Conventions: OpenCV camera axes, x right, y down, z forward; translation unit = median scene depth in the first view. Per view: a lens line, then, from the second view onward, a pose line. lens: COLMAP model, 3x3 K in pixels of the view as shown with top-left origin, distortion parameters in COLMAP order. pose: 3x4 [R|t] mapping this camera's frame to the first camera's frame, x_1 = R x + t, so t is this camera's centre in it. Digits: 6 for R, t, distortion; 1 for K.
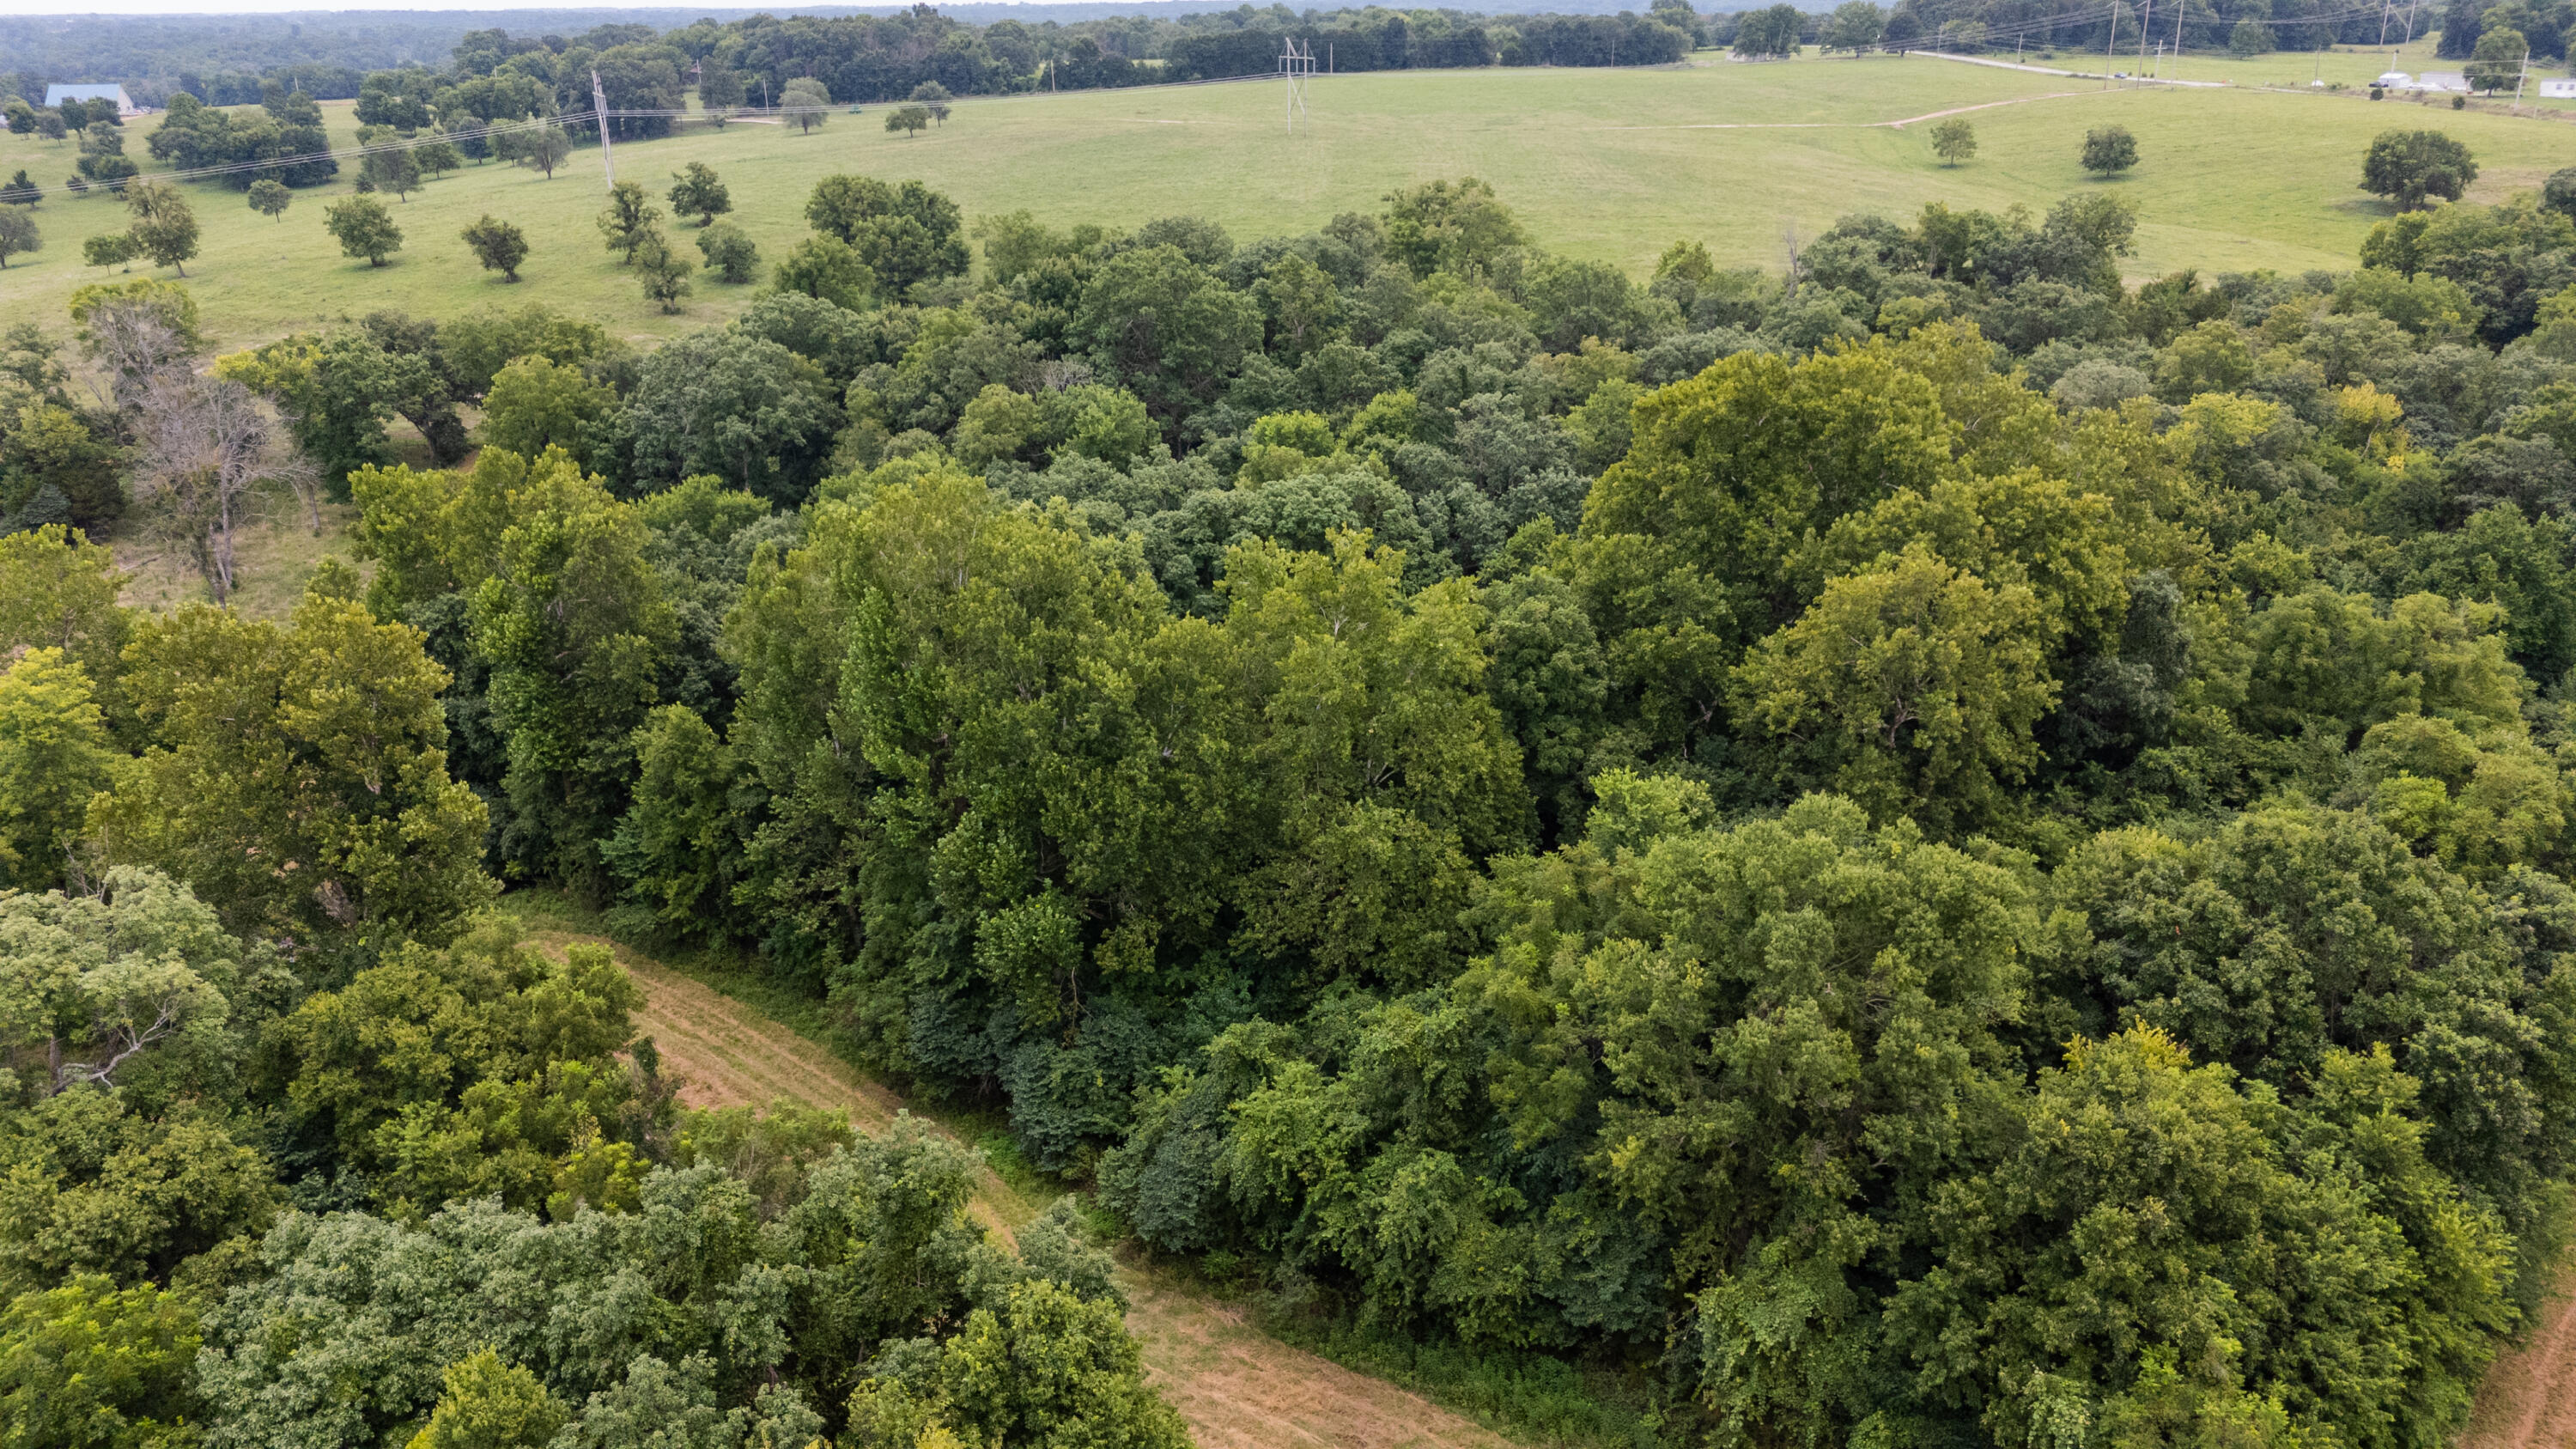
lens RADIAL K [[1892.1, 0, 1300.6], [0, 1892.1, 740.7], [0, 0, 1]] dist [0.077219, -0.073576]
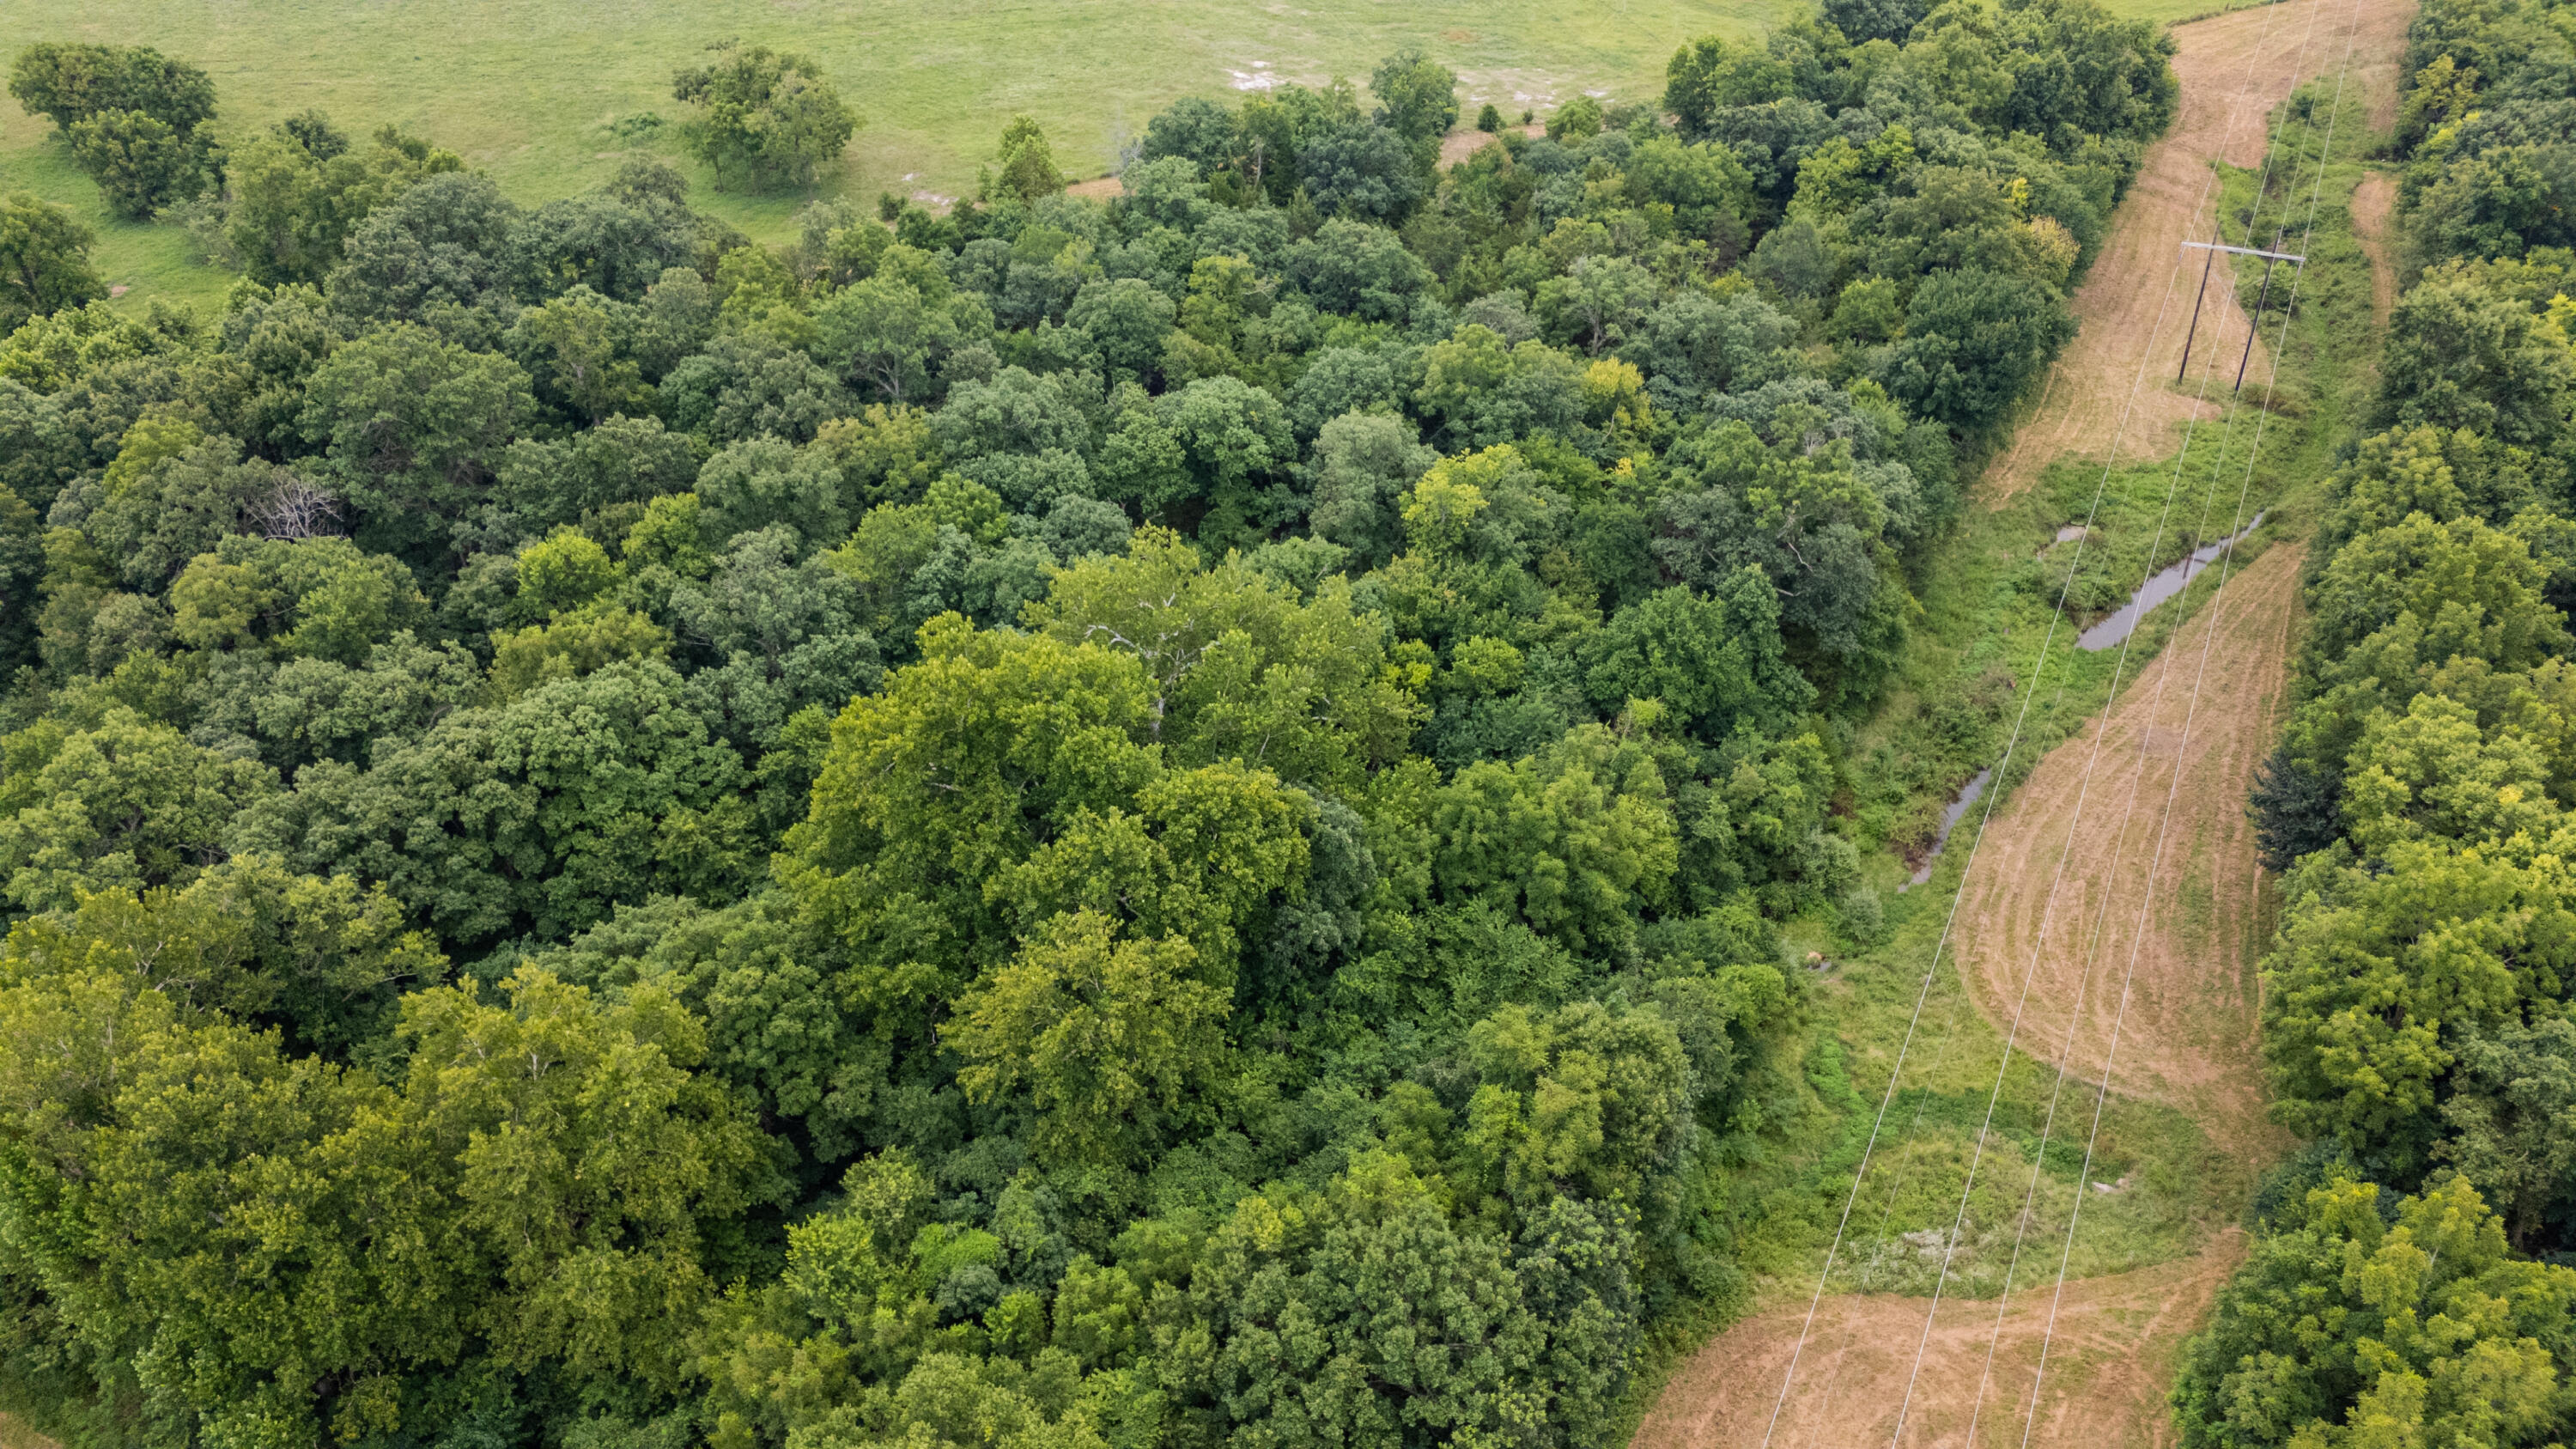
lens RADIAL K [[1892.1, 0, 1297.1], [0, 1892.1, 731.0], [0, 0, 1]] dist [0.077219, -0.073576]
pose [[0.966698, -0.150921, 0.206685, 0.147594], [0.103729, 0.969360, 0.222670, -0.268412], [-0.233957, -0.193815, 0.952733, -0.017573]]
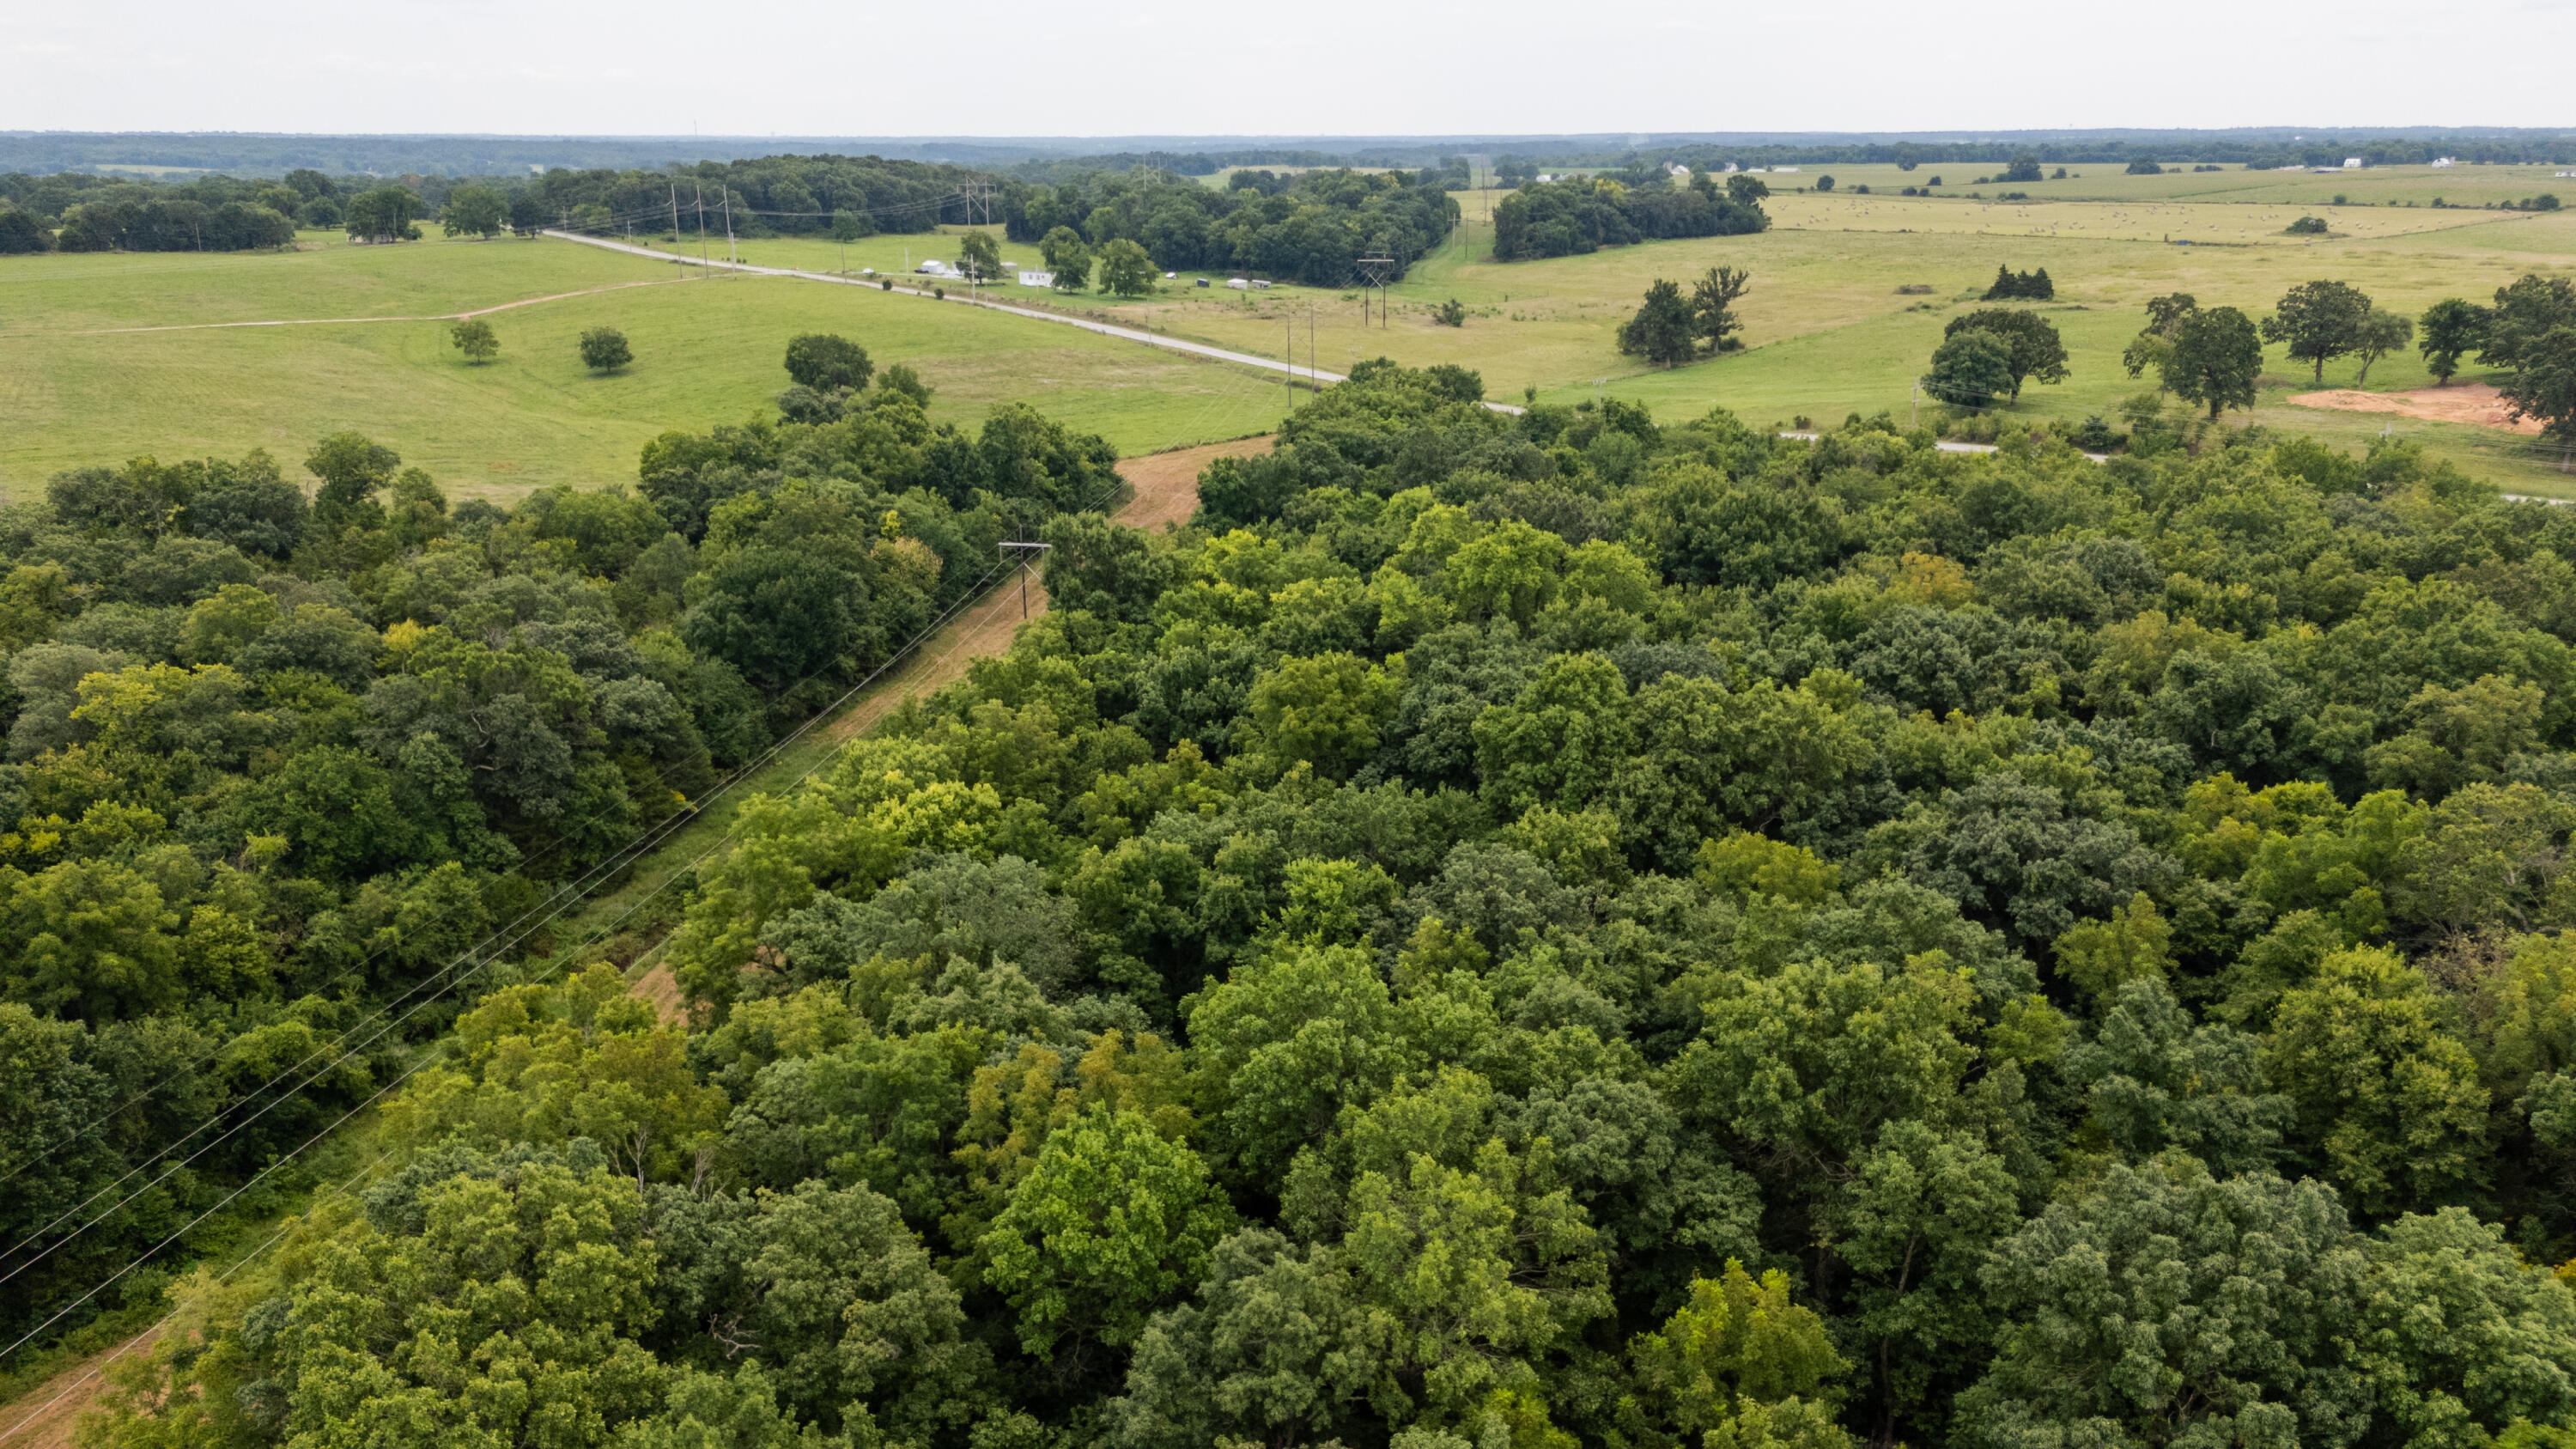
lens RADIAL K [[1892.1, 0, 1298.5], [0, 1892.1, 721.1], [0, 0, 1]] dist [0.077219, -0.073576]
pose [[0.846850, -0.143558, 0.512090, 0.456310], [0.182370, 0.982885, -0.026048, 0.005736], [-0.499586, 0.115449, 0.858537, -0.304034]]
